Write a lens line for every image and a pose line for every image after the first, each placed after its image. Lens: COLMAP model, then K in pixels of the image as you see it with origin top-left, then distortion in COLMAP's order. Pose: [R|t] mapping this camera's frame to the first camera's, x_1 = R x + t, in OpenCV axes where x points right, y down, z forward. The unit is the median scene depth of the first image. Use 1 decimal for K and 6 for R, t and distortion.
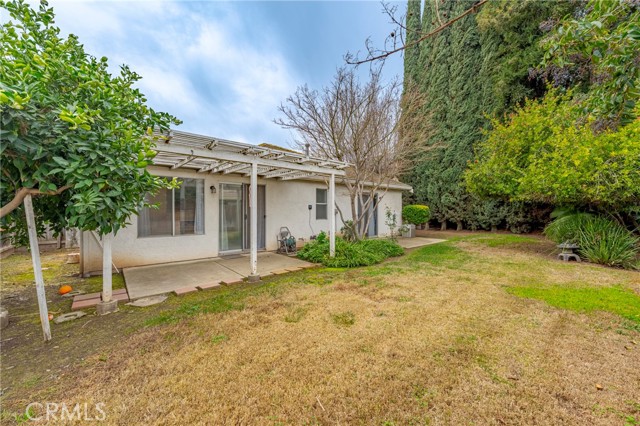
lens RADIAL K [[260.7, 0, 320.2], [0, 260.7, 209.8], [0, 0, 1]] dist [0.002836, 0.000168]
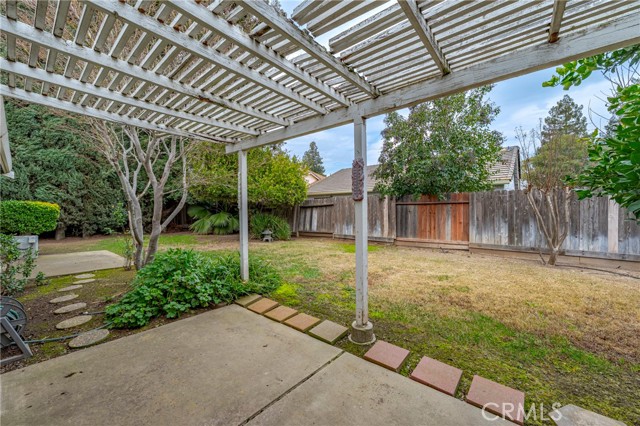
lens RADIAL K [[260.7, 0, 320.2], [0, 260.7, 209.8], [0, 0, 1]] dist [0.002836, 0.000168]
pose [[-0.191013, 0.004873, 0.981575, -0.321127], [0.001602, 0.999988, -0.004652, 0.003819], [-0.981586, 0.000684, -0.191019, 0.494457]]
